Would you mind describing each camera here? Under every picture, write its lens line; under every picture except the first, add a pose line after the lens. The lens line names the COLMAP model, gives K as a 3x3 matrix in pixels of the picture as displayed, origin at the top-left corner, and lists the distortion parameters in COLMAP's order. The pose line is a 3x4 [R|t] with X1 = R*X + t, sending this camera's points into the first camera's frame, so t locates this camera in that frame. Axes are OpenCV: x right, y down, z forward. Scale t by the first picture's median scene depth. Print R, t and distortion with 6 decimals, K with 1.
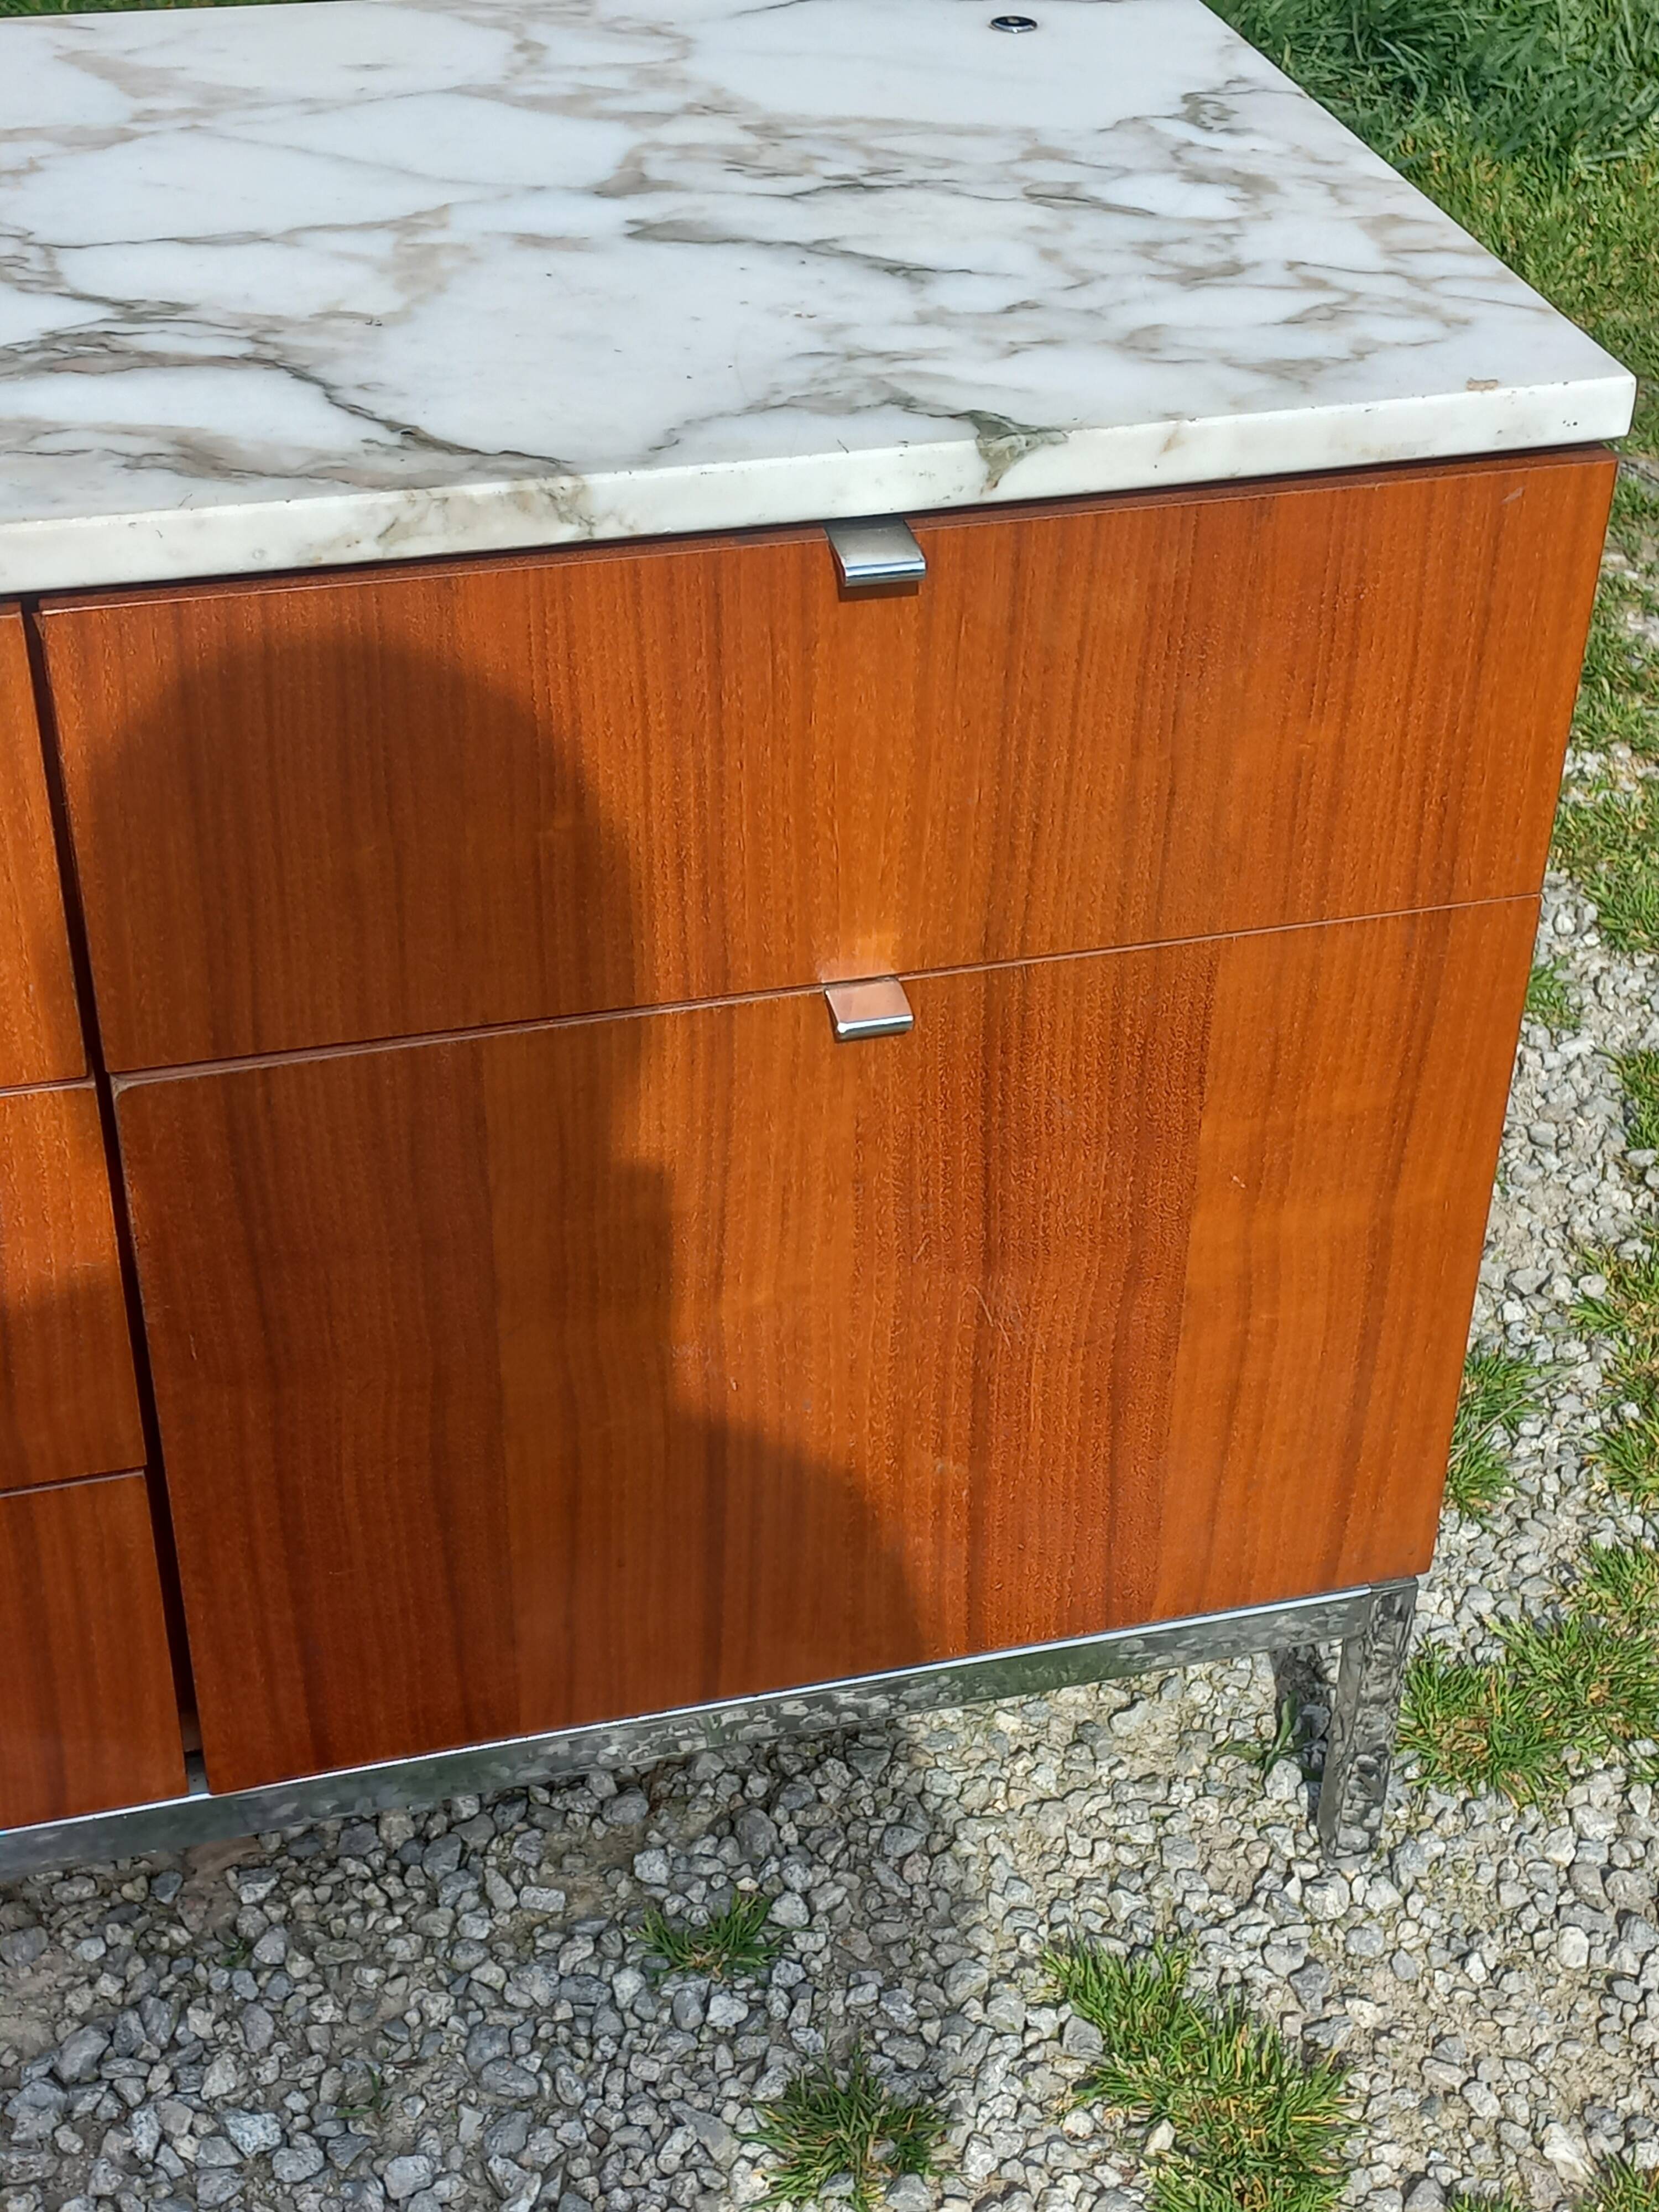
lens RADIAL K [[3204.7, 0, 821.9], [0, 3204.7, 1105.4], [0, 0, 1]] dist [0.109441, -0.170824]
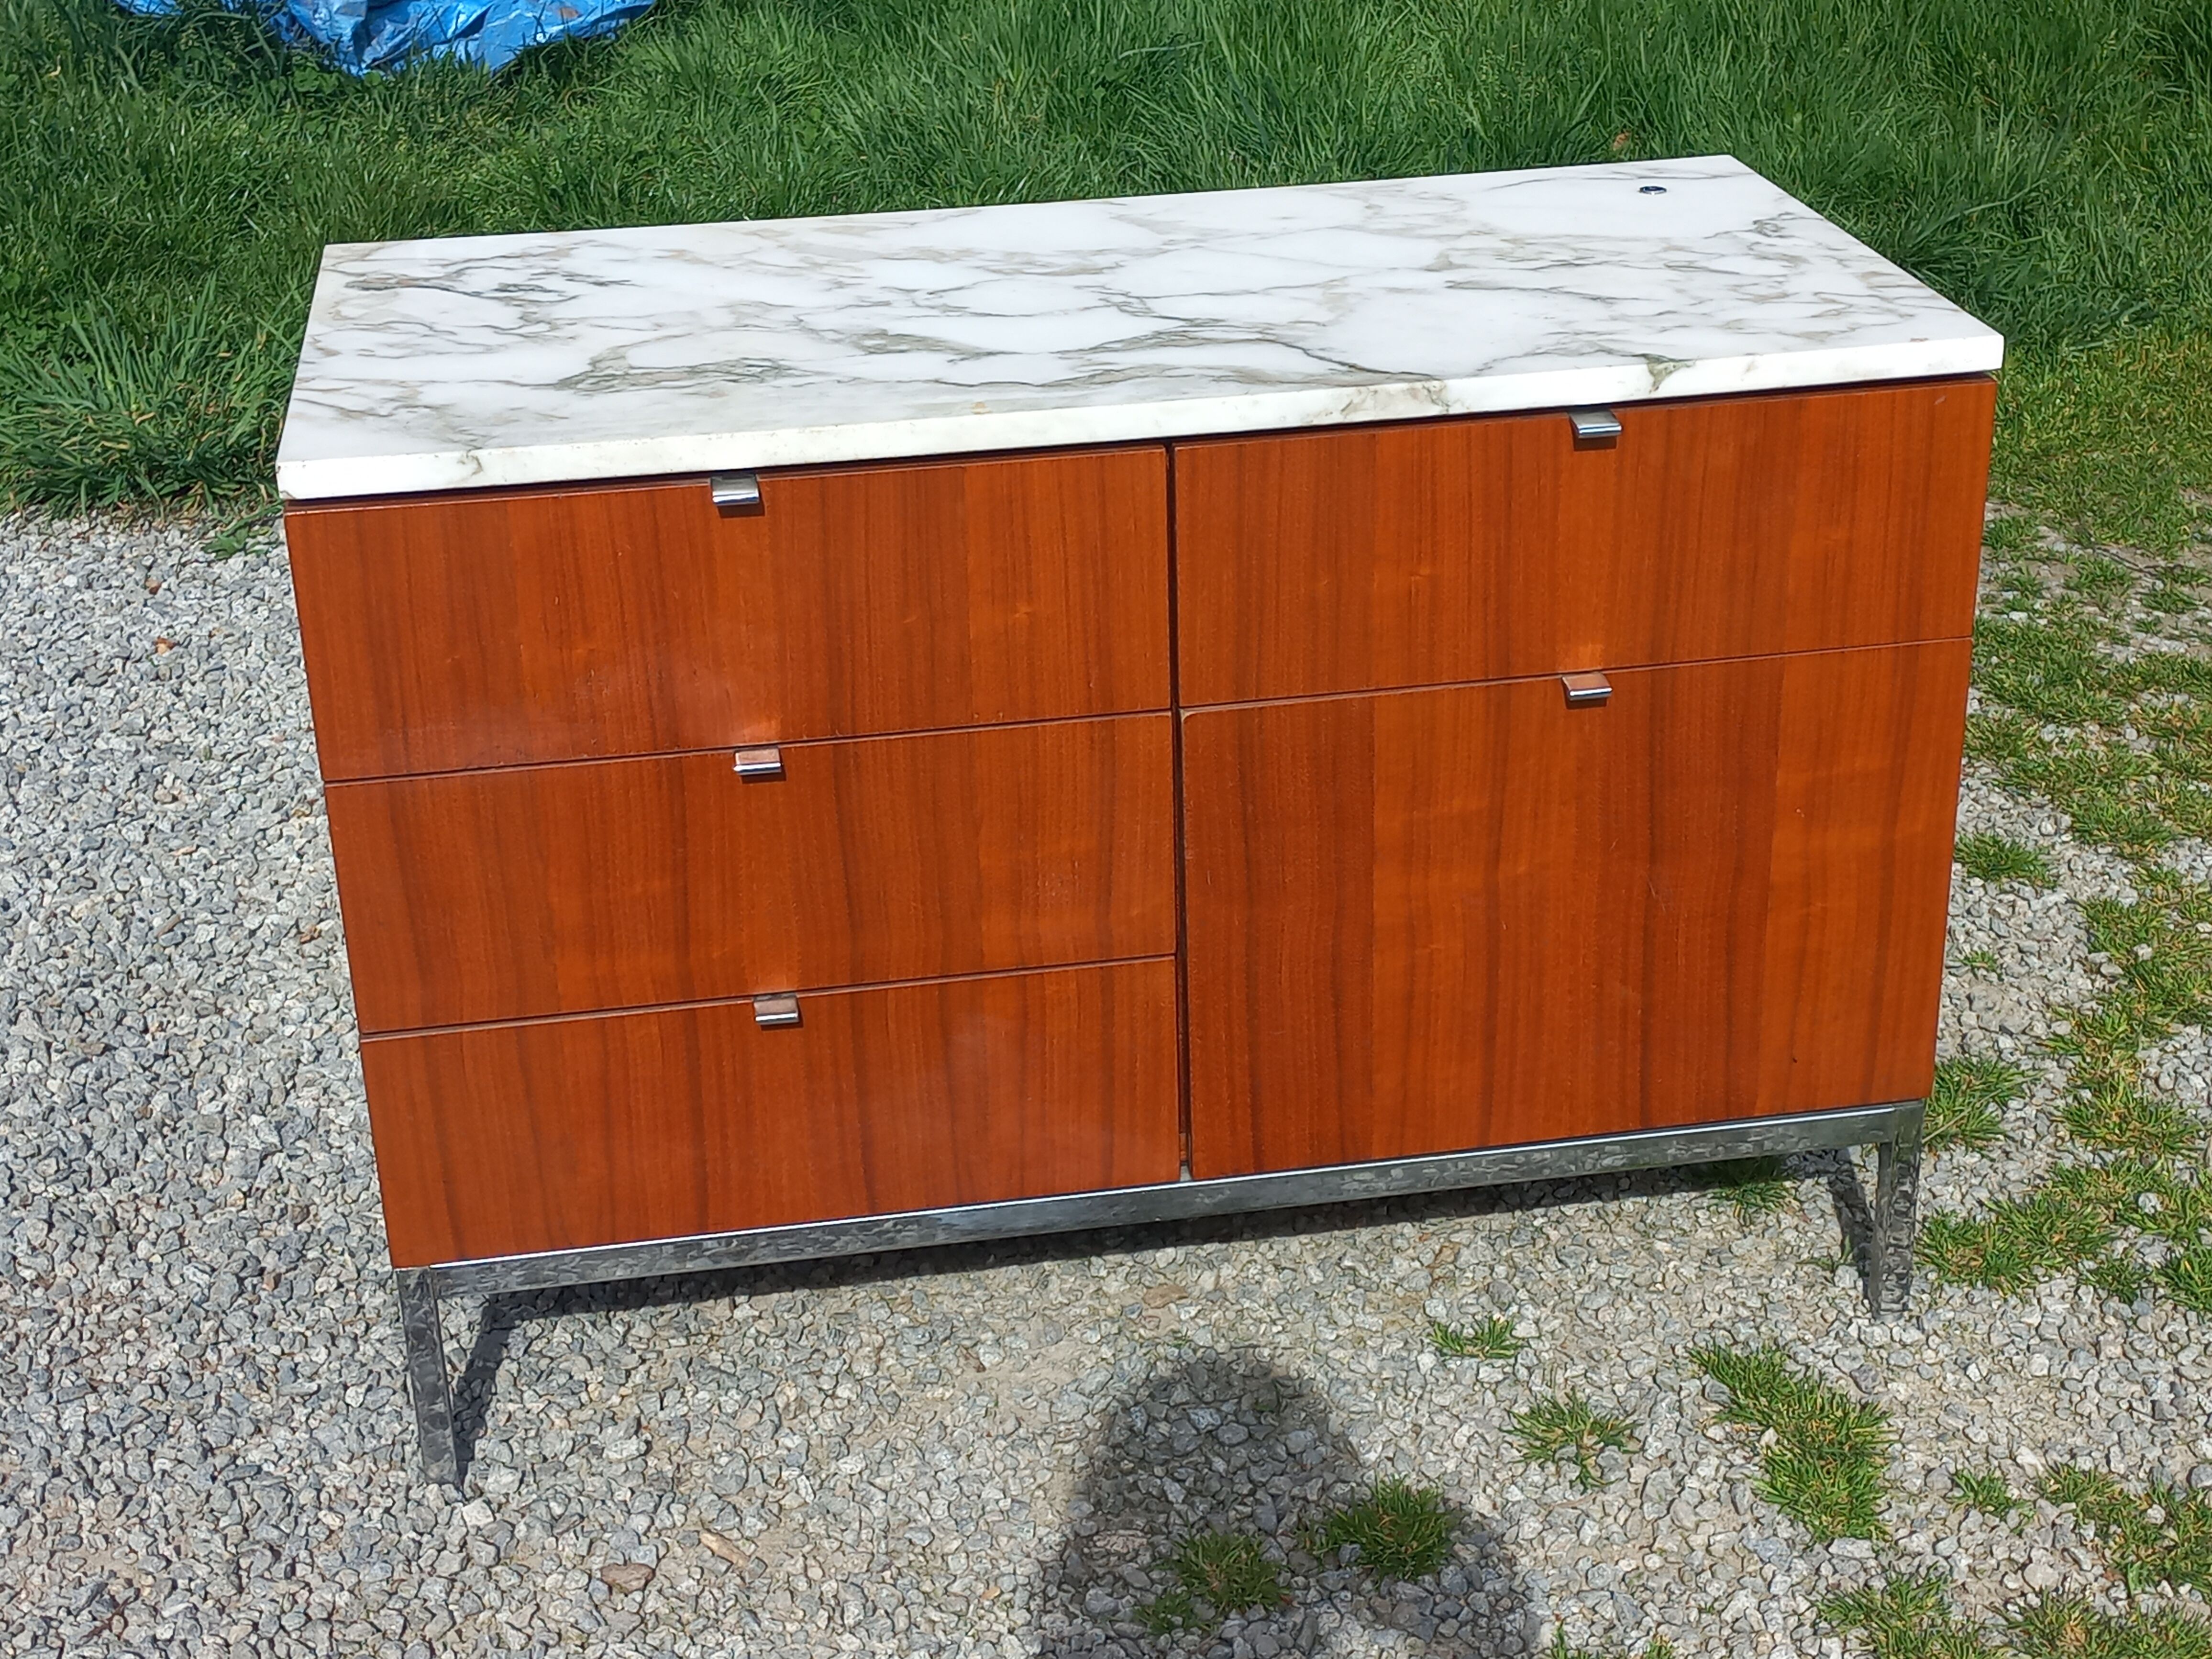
lens RADIAL K [[3182.4, 0, 1108.0], [0, 3182.4, 796.9], [0, 0, 1]] dist [0.108894, -0.127404]
pose [[0.995544, -0.002642, -0.094265, -0.069385], [-0.014634, 0.983170, -0.182108, 0.297149], [0.093160, 0.182676, 0.978750, -0.633868]]
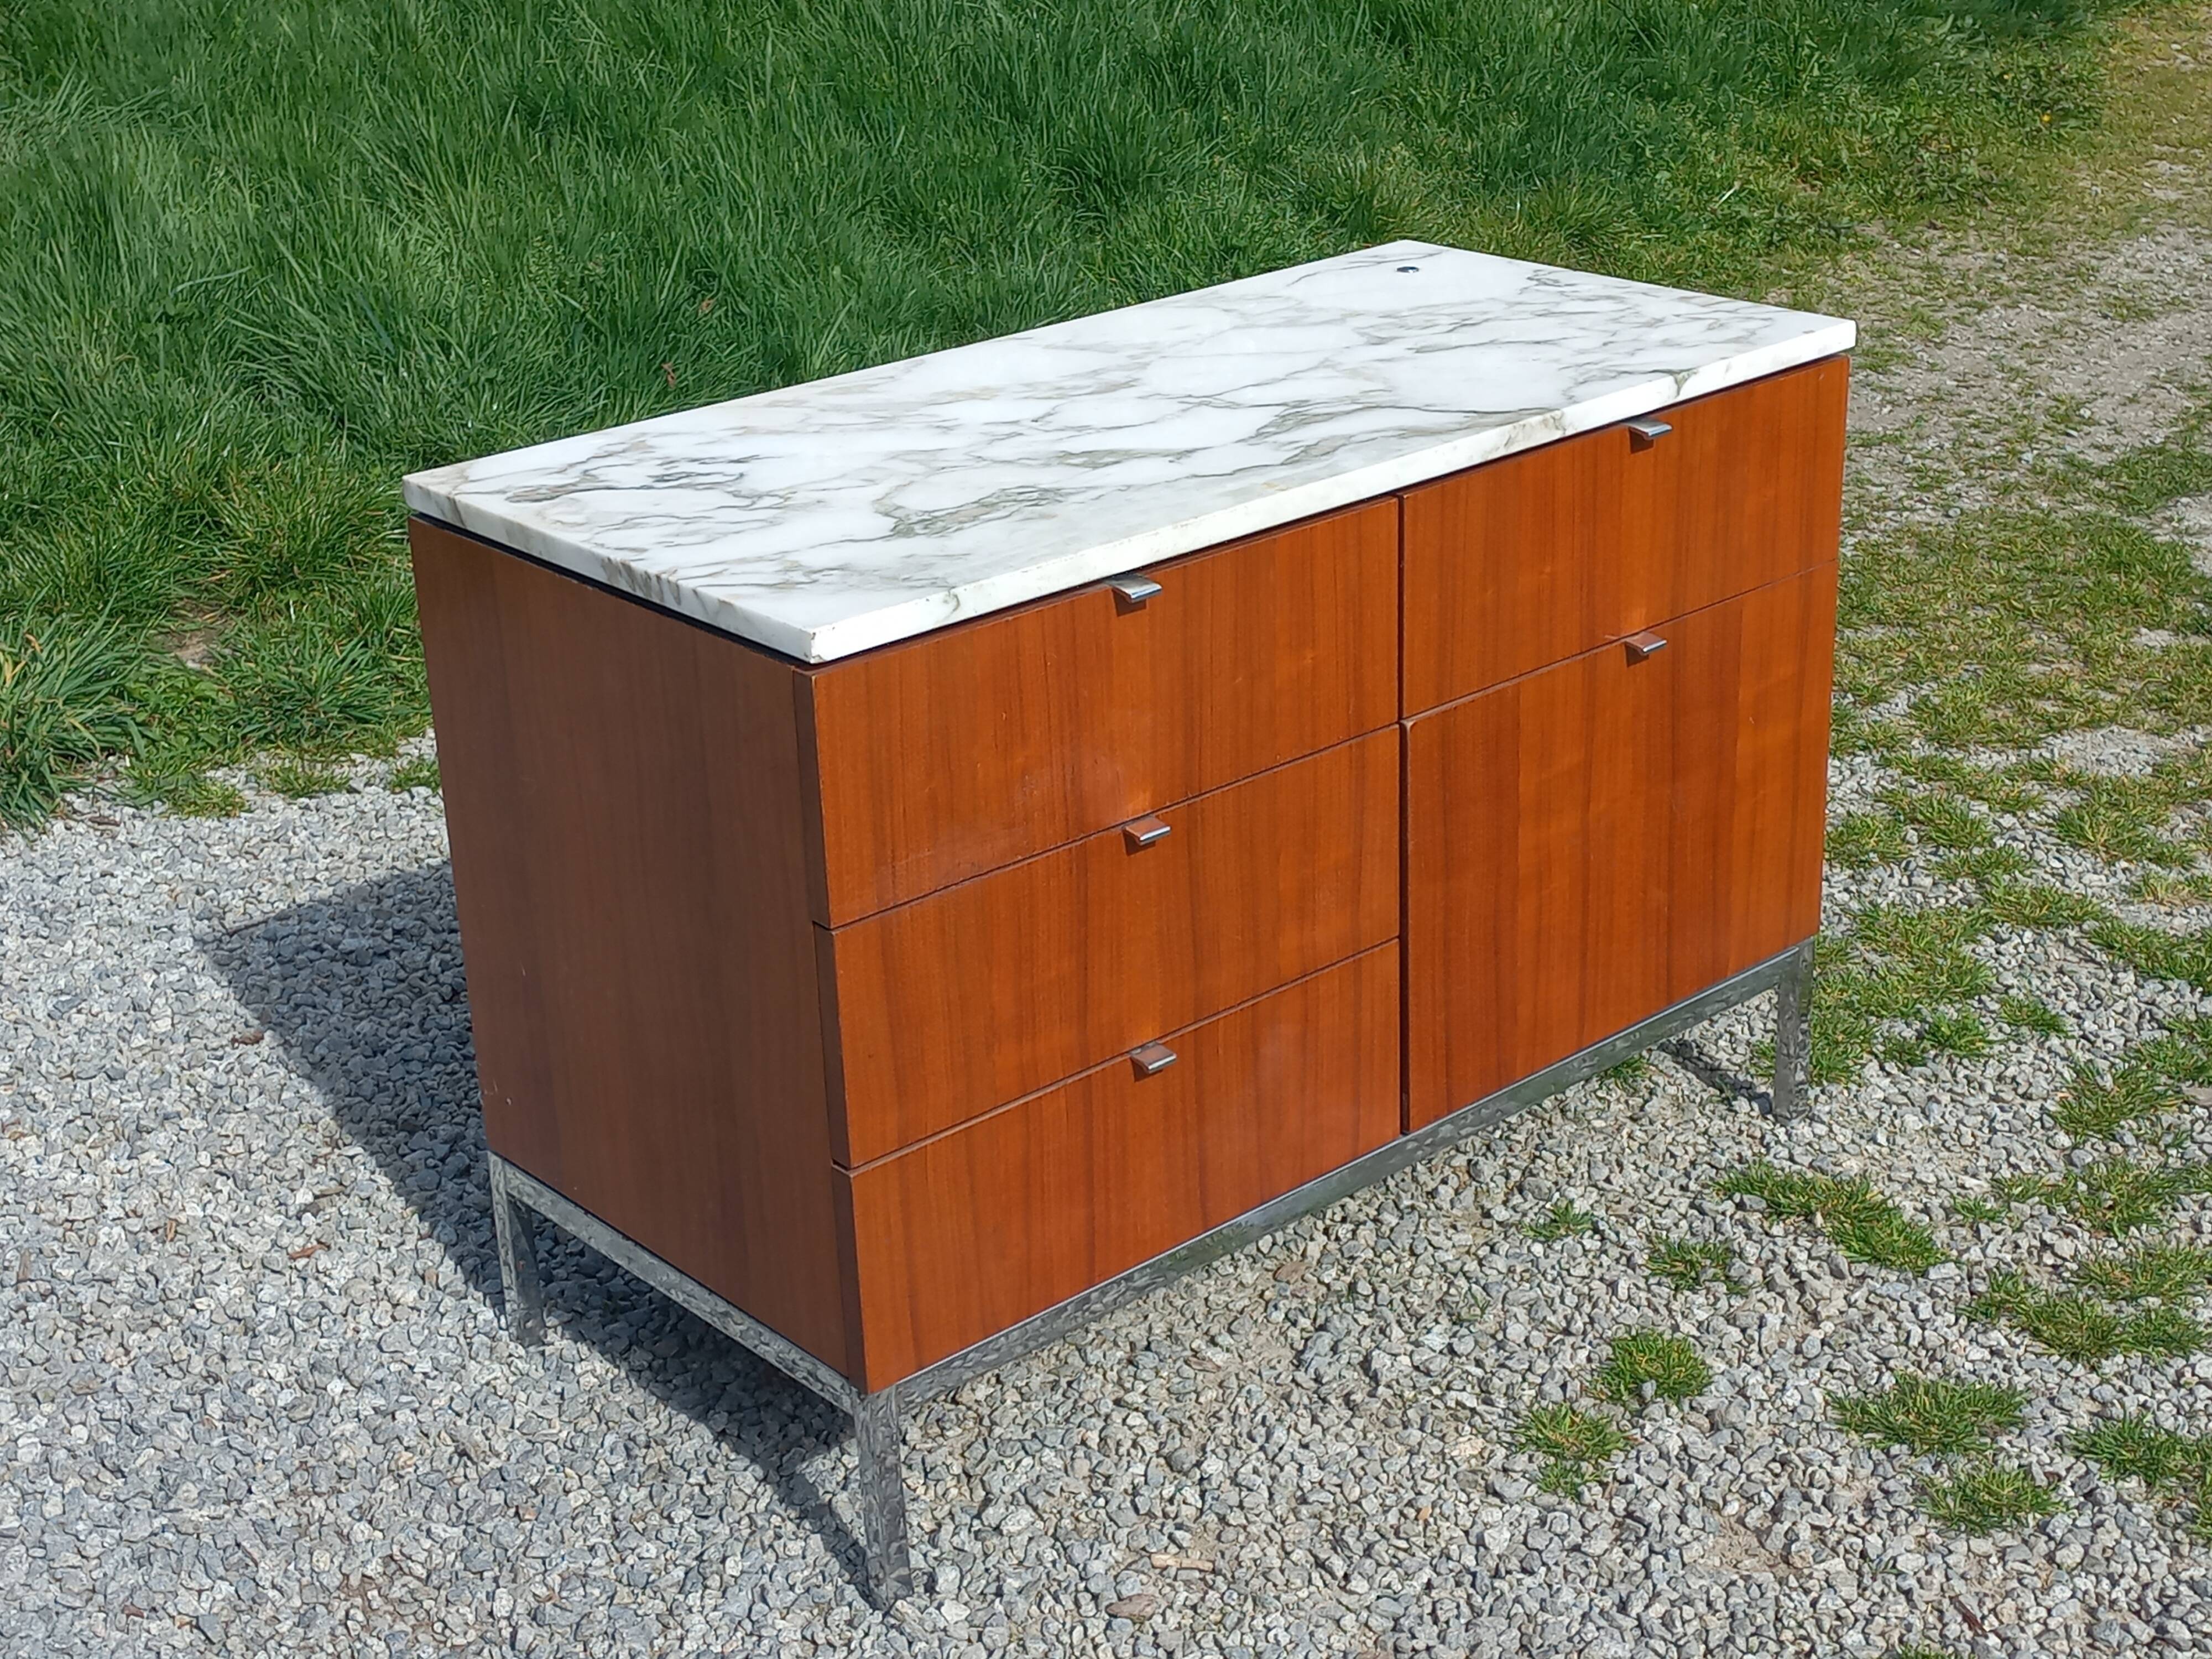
lens RADIAL K [[3159.2, 0, 1105.5], [0, 3159.2, 789.8], [0, 0, 1]] dist [0.111705, -0.139123]
pose [[0.889618, -0.213154, 0.403913, -1.006416], [0.302290, 0.937769, -0.170911, 0.268713], [-0.342347, 0.274144, 0.898690, -0.672417]]
